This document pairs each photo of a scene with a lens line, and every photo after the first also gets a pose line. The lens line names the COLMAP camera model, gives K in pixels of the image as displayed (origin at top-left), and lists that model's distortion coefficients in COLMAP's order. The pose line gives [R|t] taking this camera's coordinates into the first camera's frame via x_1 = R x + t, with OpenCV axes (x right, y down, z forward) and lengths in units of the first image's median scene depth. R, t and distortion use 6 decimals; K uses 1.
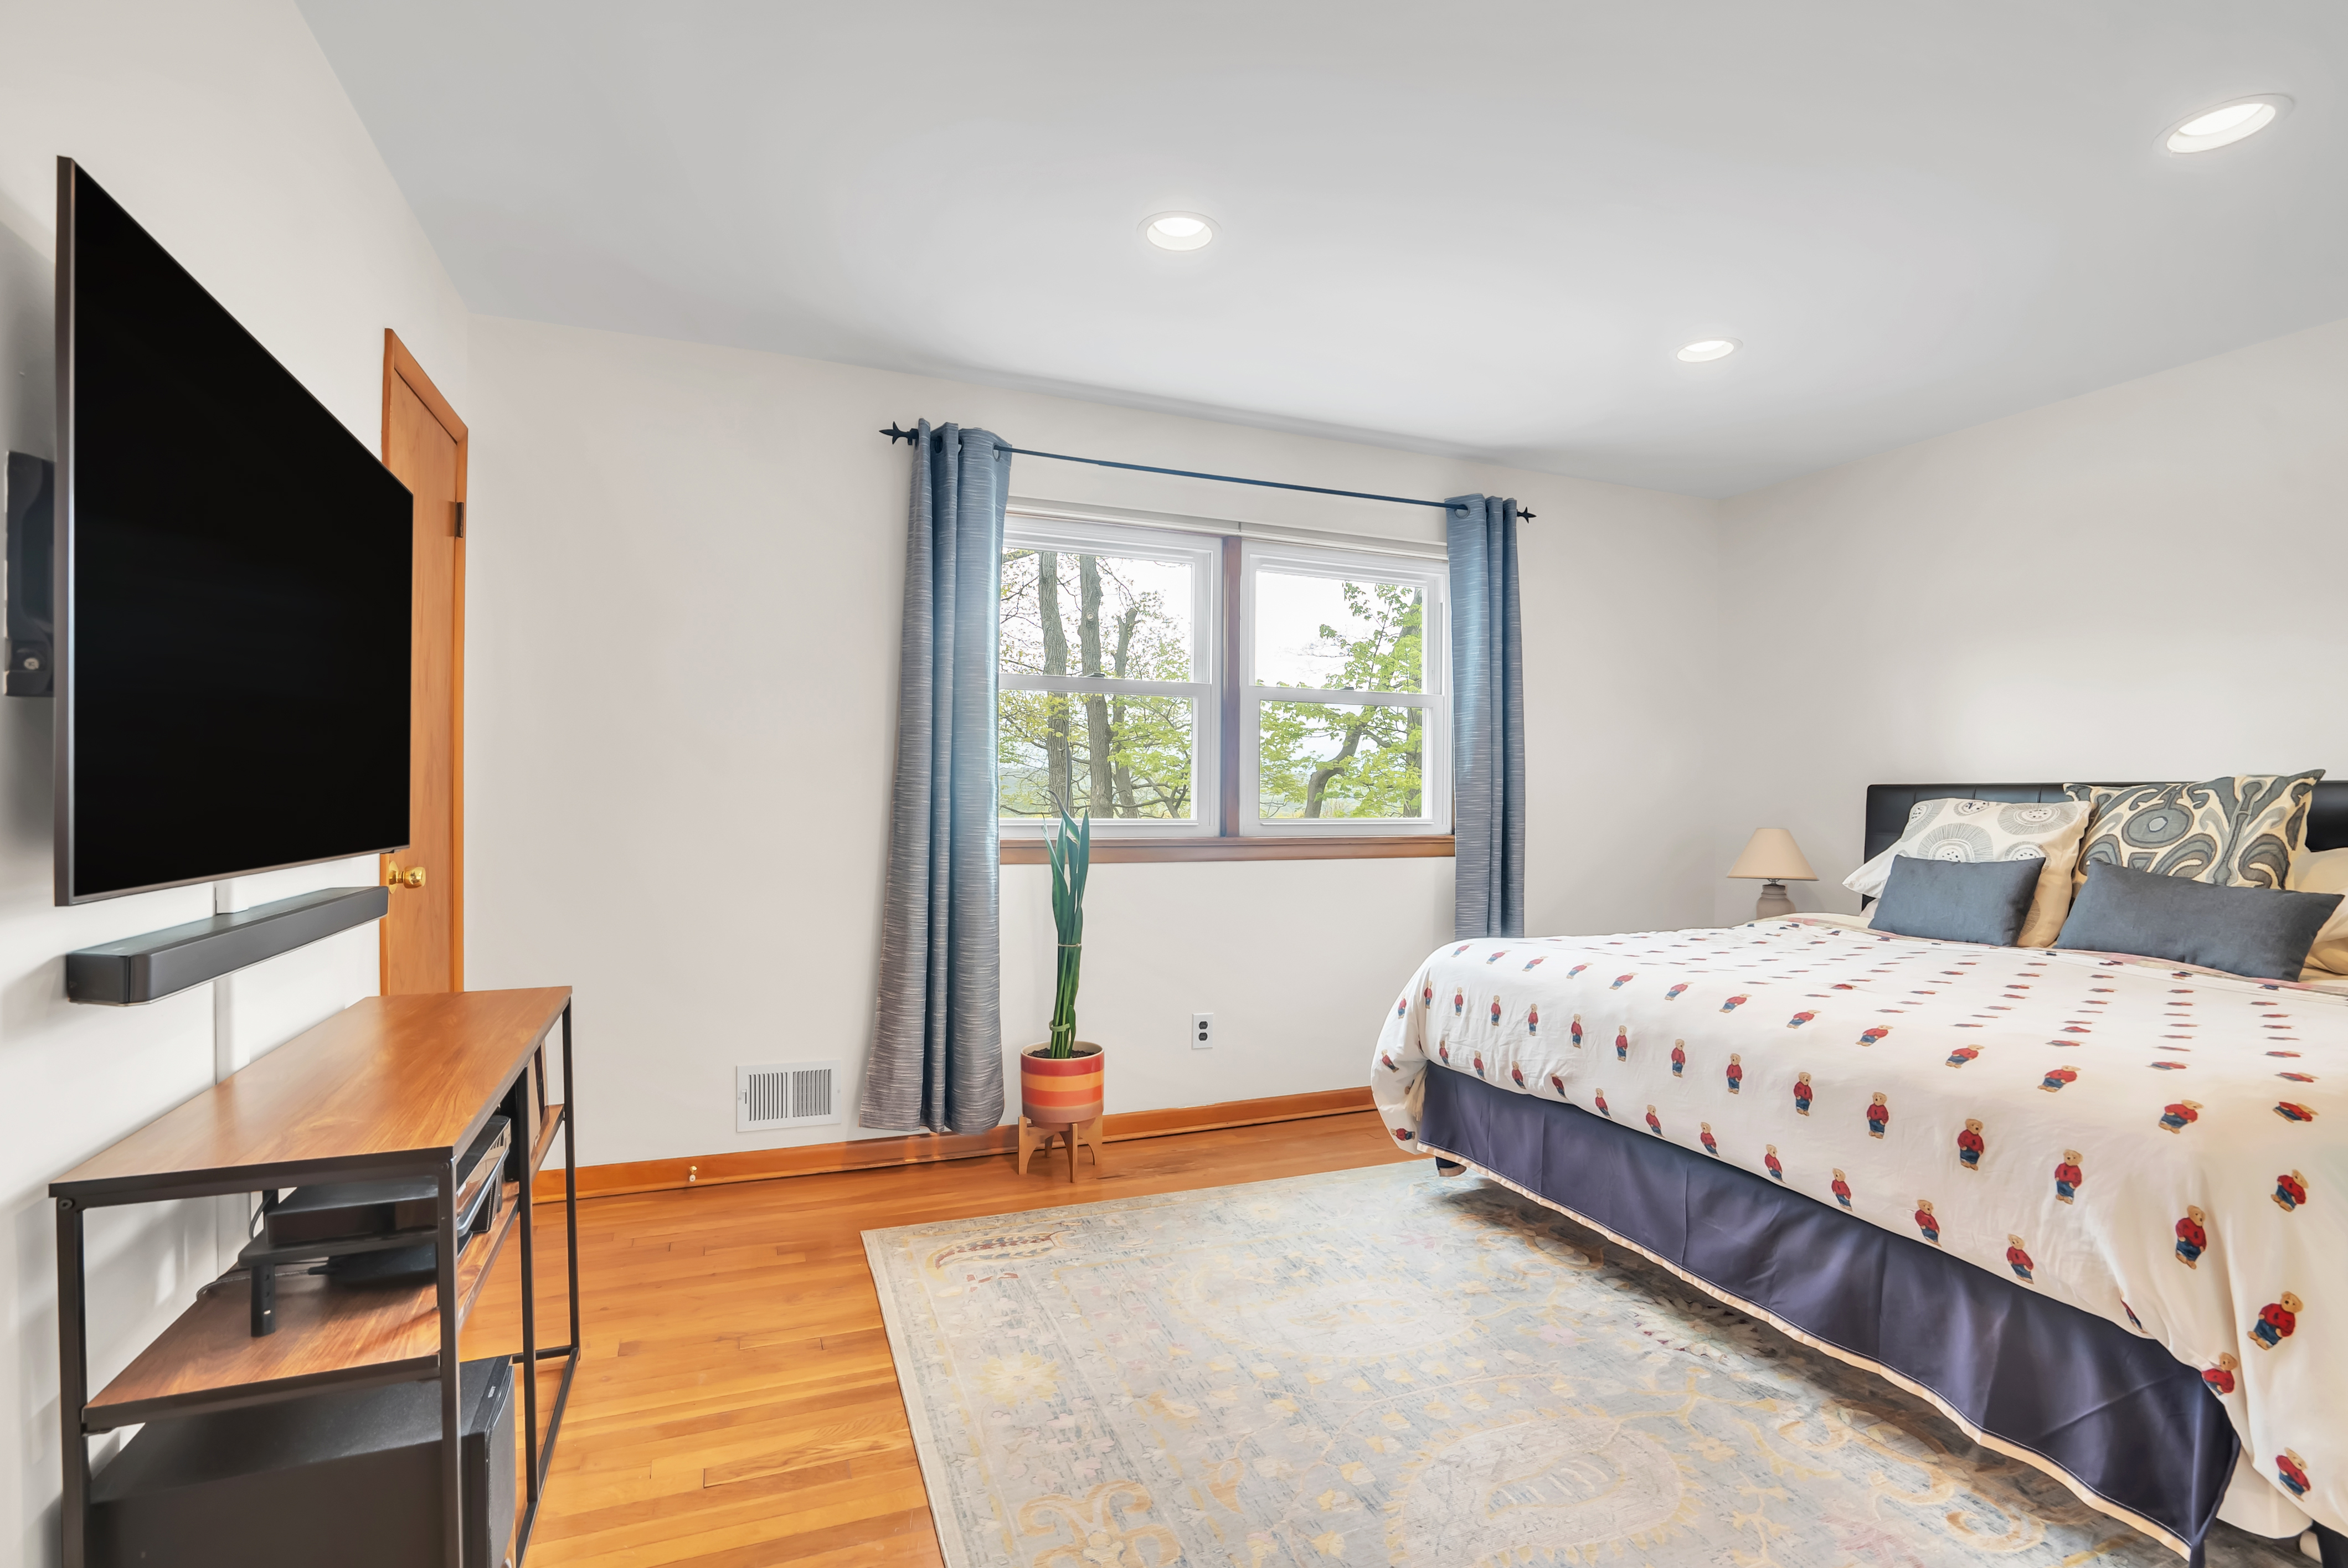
lens RADIAL K [[1088.4, 0, 1172.1], [0, 1088.4, 792.9], [0, 0, 1]] dist [-0.064385, 0.024019]
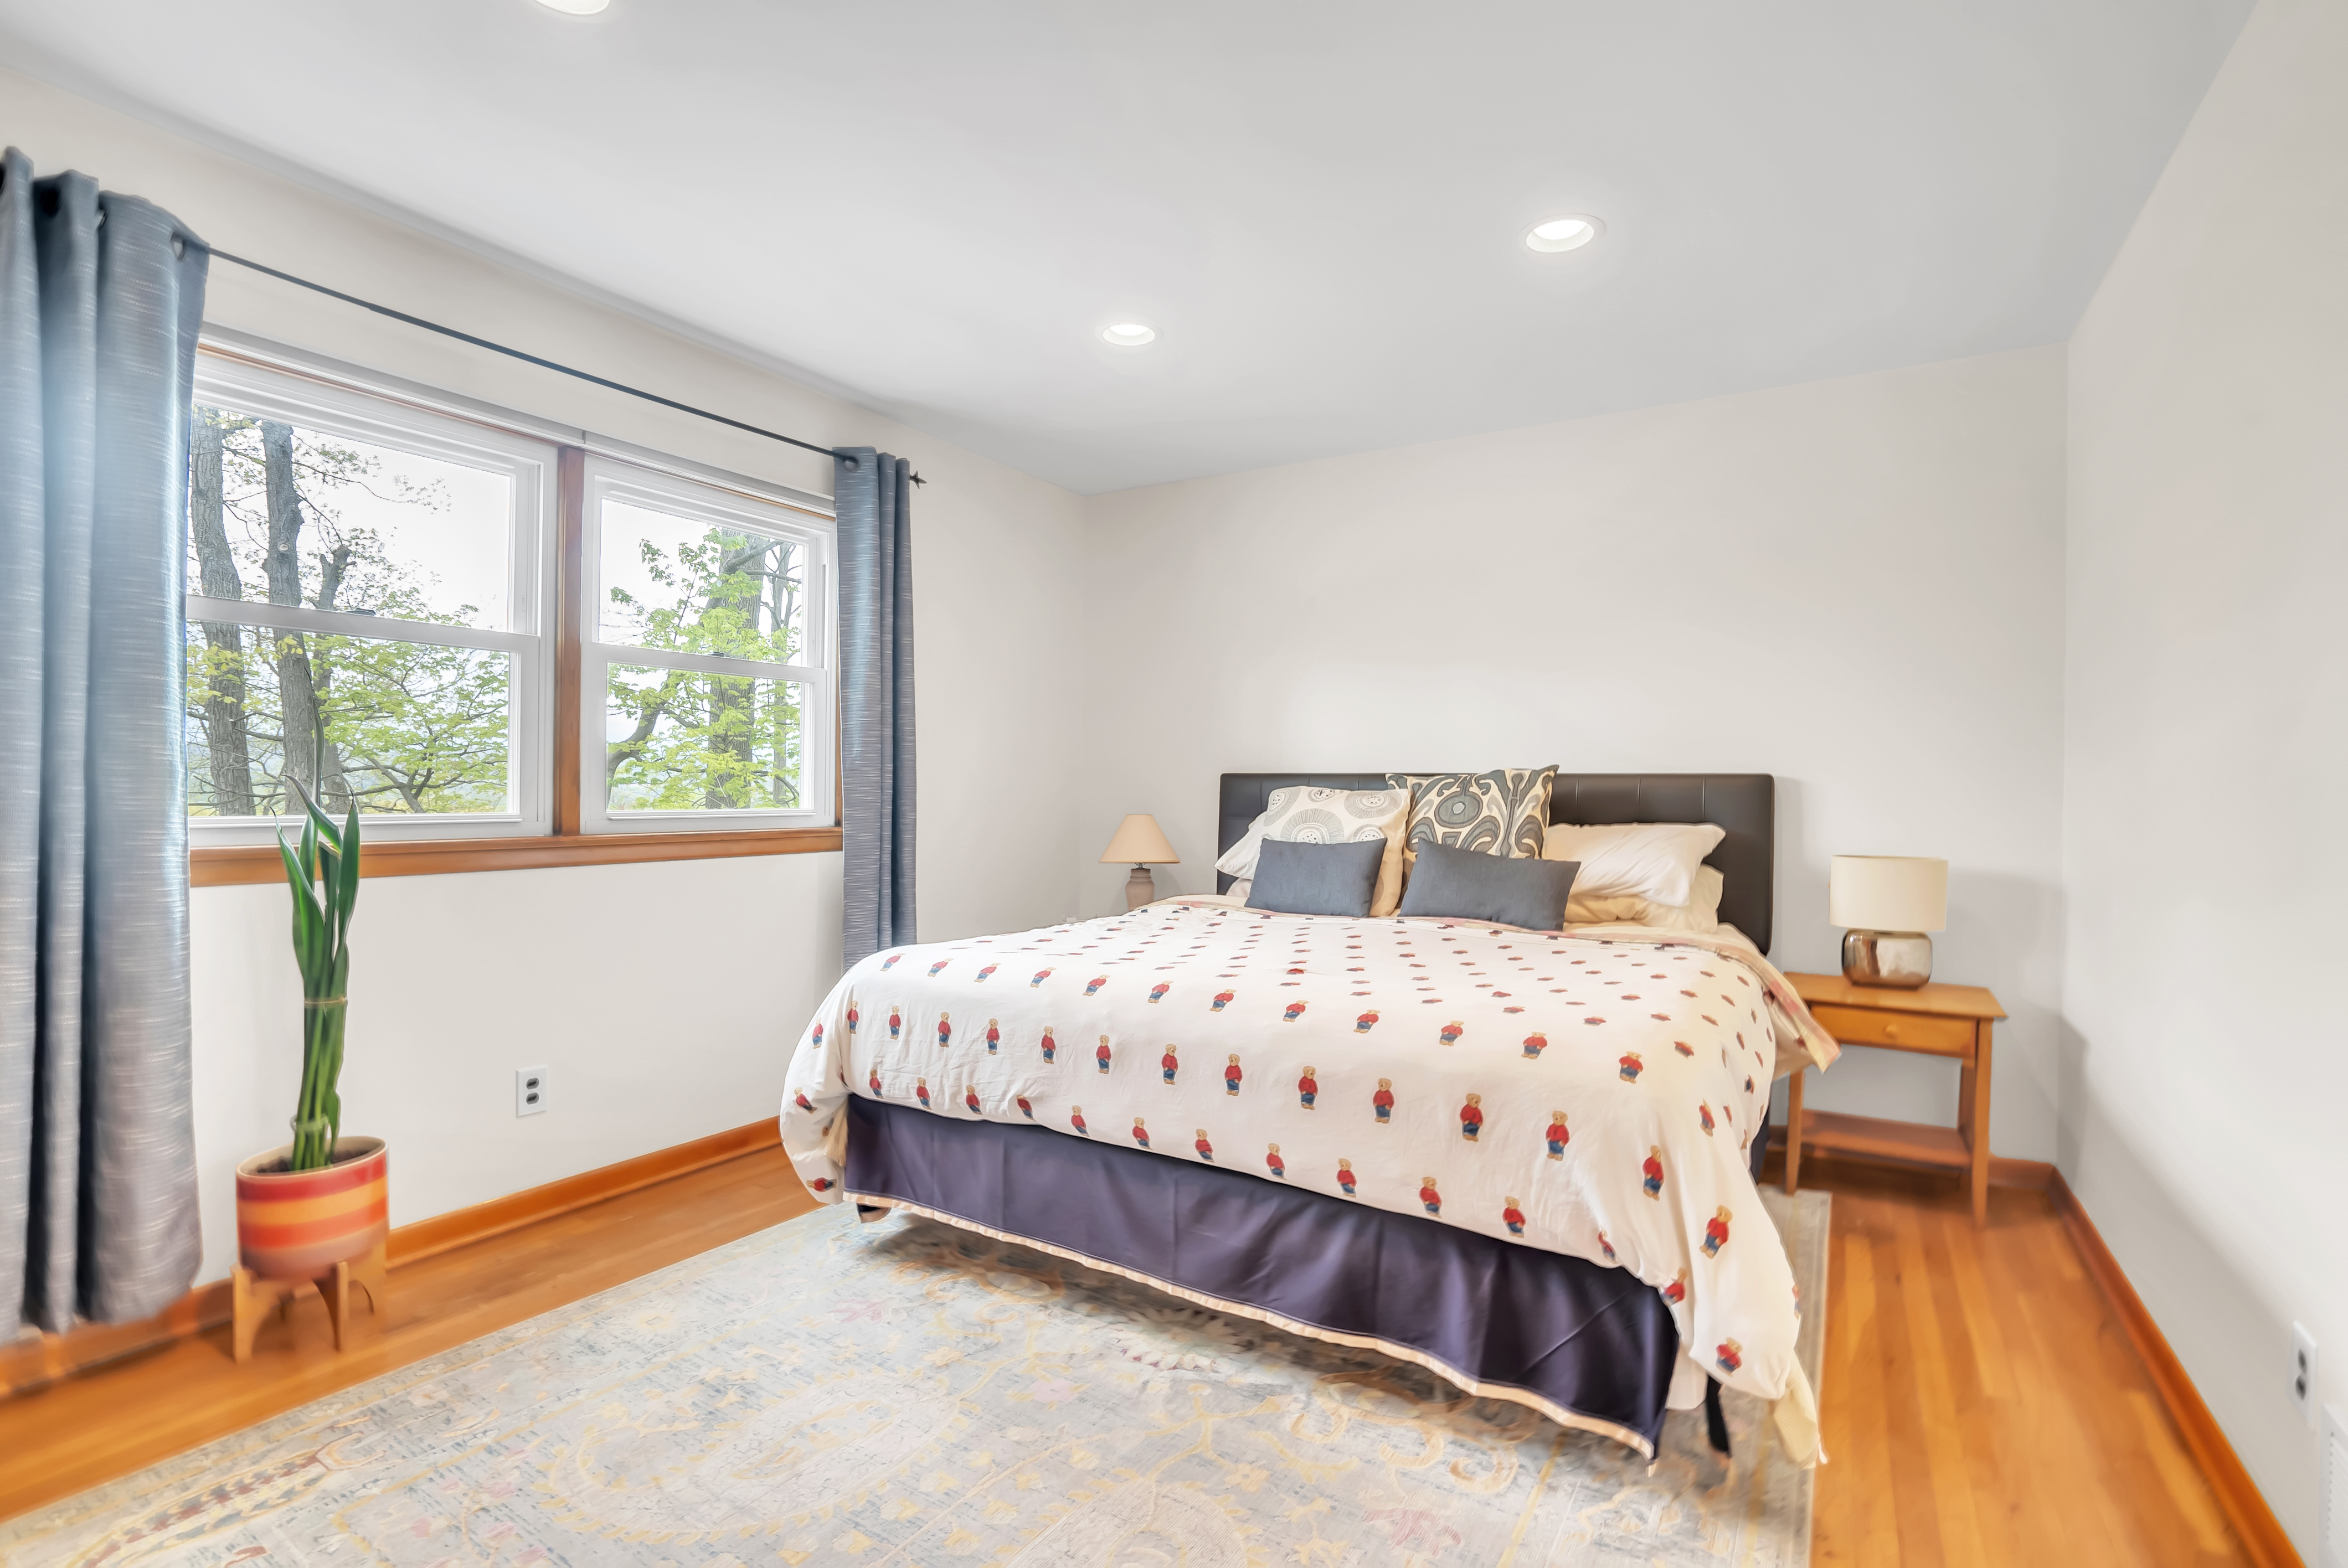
lens RADIAL K [[1088.4, 0, 1172.1], [0, 1088.4, 792.9], [0, 0, 1]] dist [-0.064385, 0.024019]
pose [[0.805620, -0.003304, 0.592424, -0.064825], [-0.004380, 0.999924, 0.011532, -0.000786], [-0.592417, -0.011885, 0.805544, 0.173881]]
